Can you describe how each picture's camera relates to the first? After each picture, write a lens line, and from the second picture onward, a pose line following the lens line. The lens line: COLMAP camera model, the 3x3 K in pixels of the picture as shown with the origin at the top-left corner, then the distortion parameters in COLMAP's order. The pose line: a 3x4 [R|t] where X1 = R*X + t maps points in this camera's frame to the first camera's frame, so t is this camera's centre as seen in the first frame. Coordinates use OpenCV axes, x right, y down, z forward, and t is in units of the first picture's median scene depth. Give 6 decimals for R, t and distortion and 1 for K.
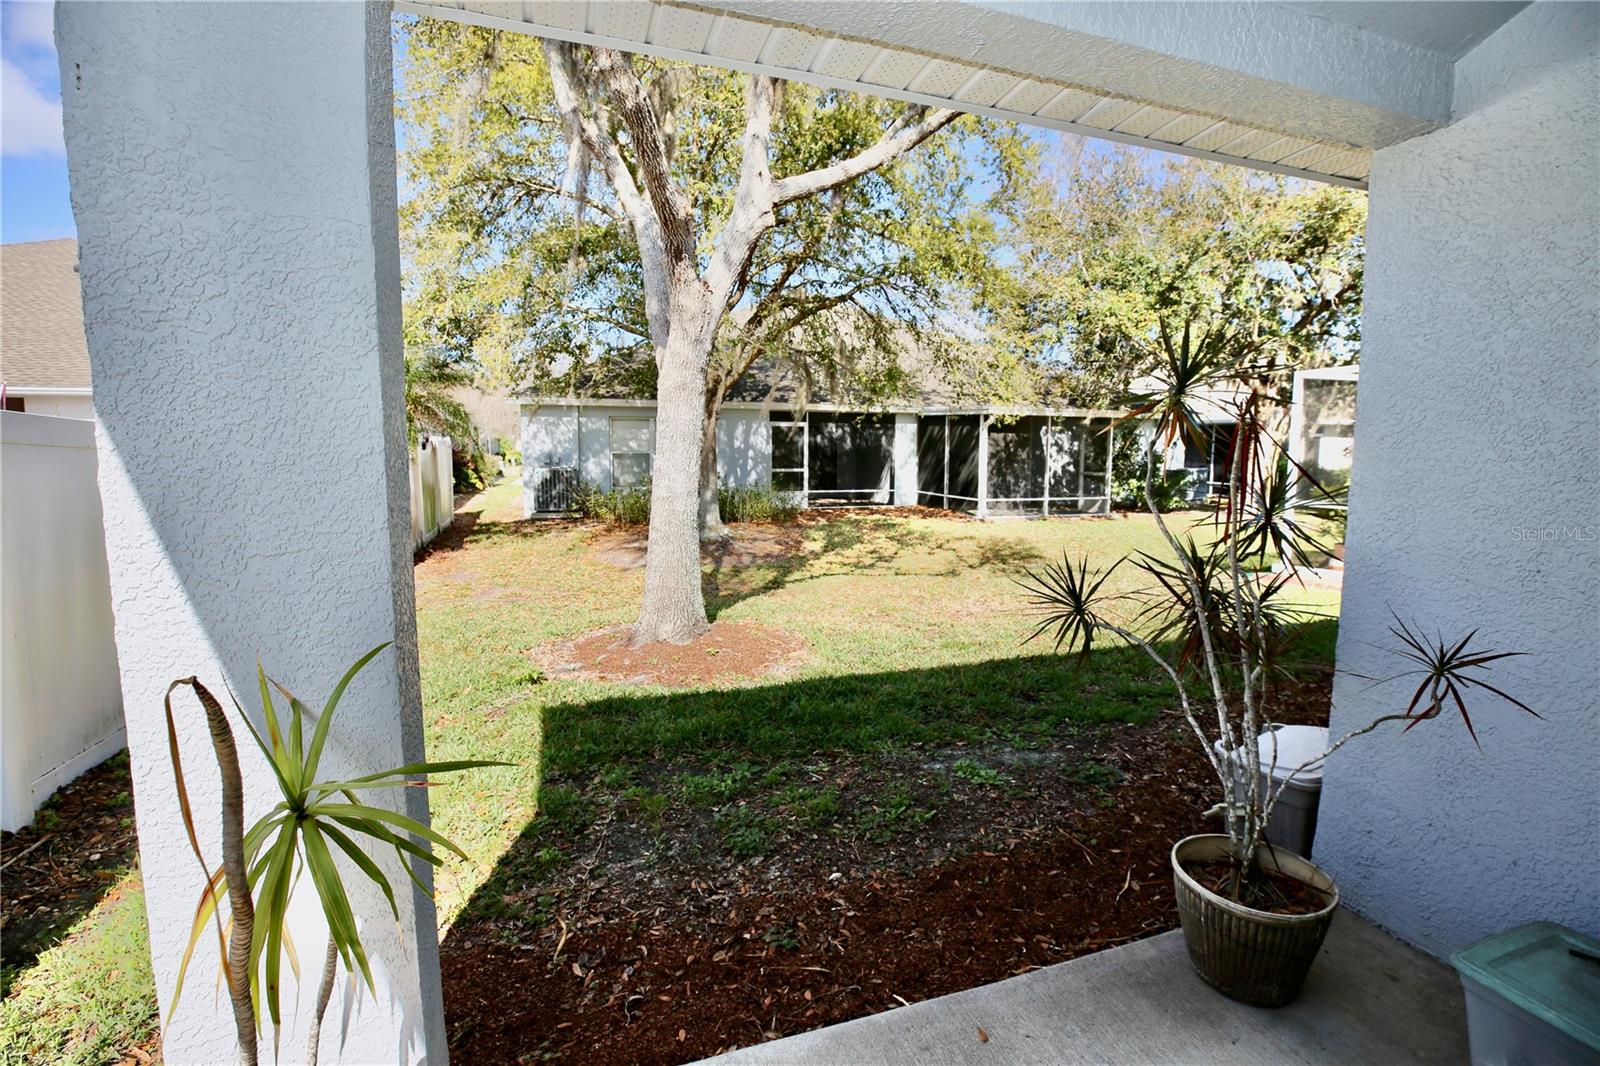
lens RADIAL K [[725.5, 0, 800.2], [0, 725.5, 527.6], [0, 0, 1]] dist [-0.044642, 0.013098]
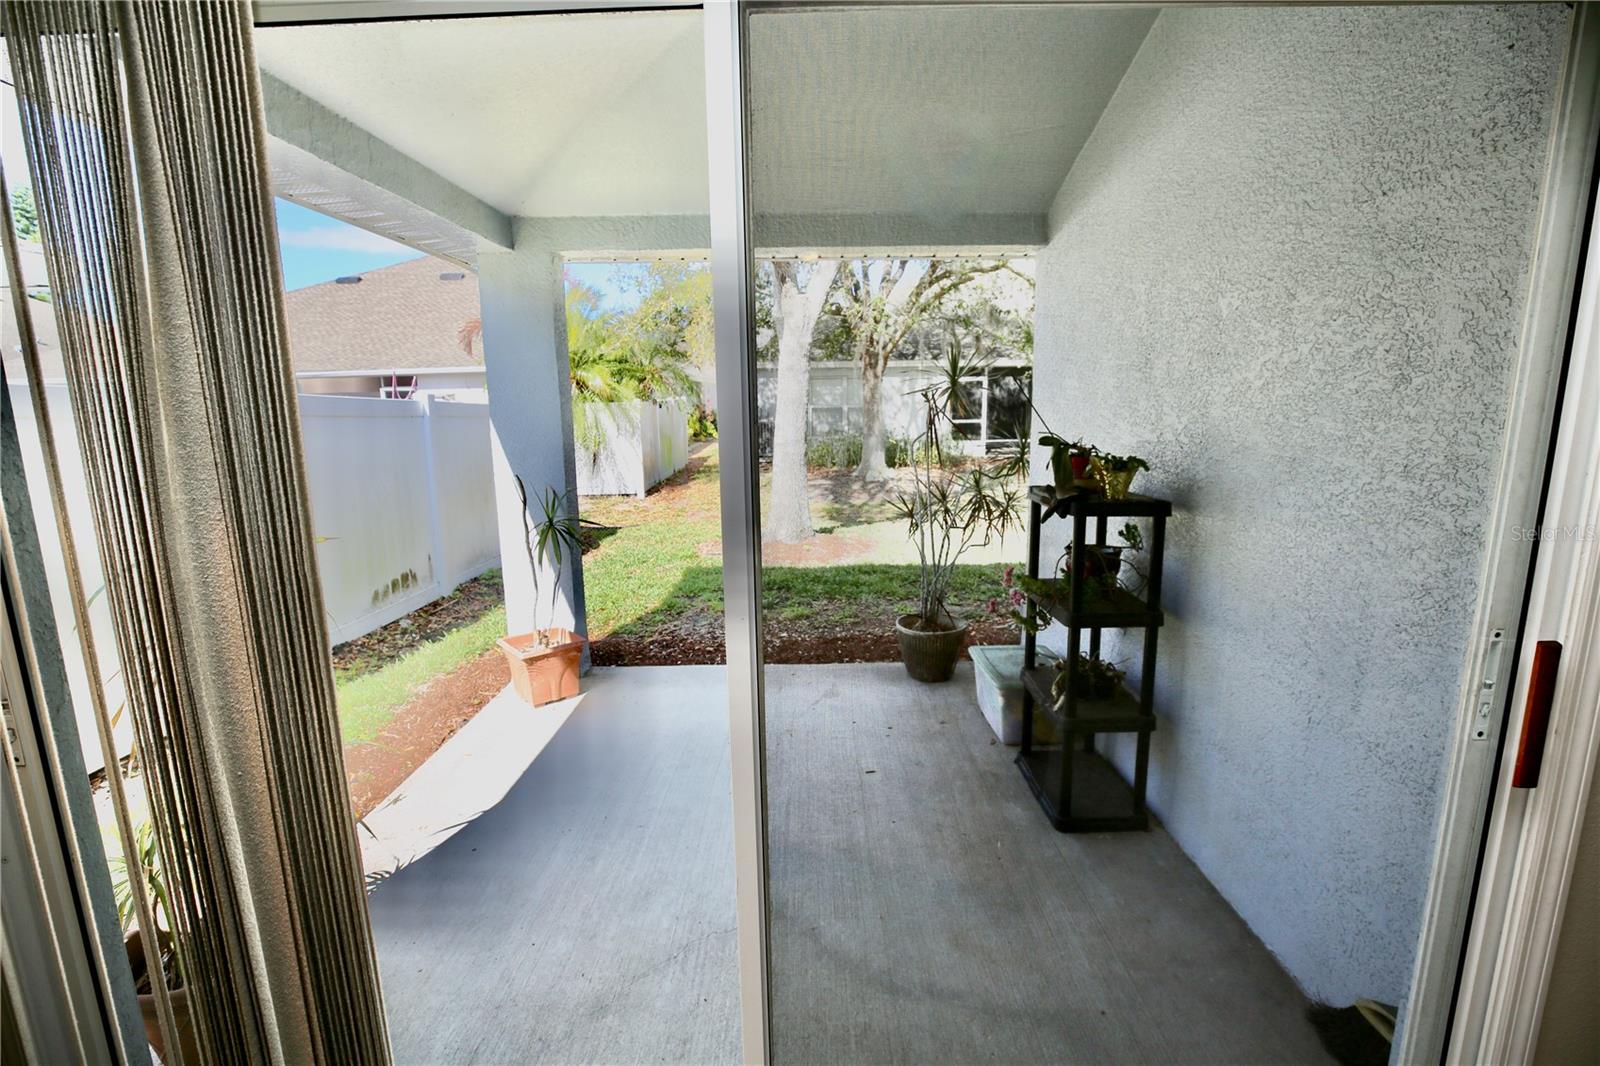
lens RADIAL K [[725.5, 0, 800.2], [0, 725.5, 527.6], [0, 0, 1]] dist [-0.044642, 0.013098]
pose [[0.946761, 0.040420, -0.319389, 0.104814], [-0.018066, 0.997194, 0.072648, 0.006412], [0.321430, -0.063010, 0.944835, -0.124386]]
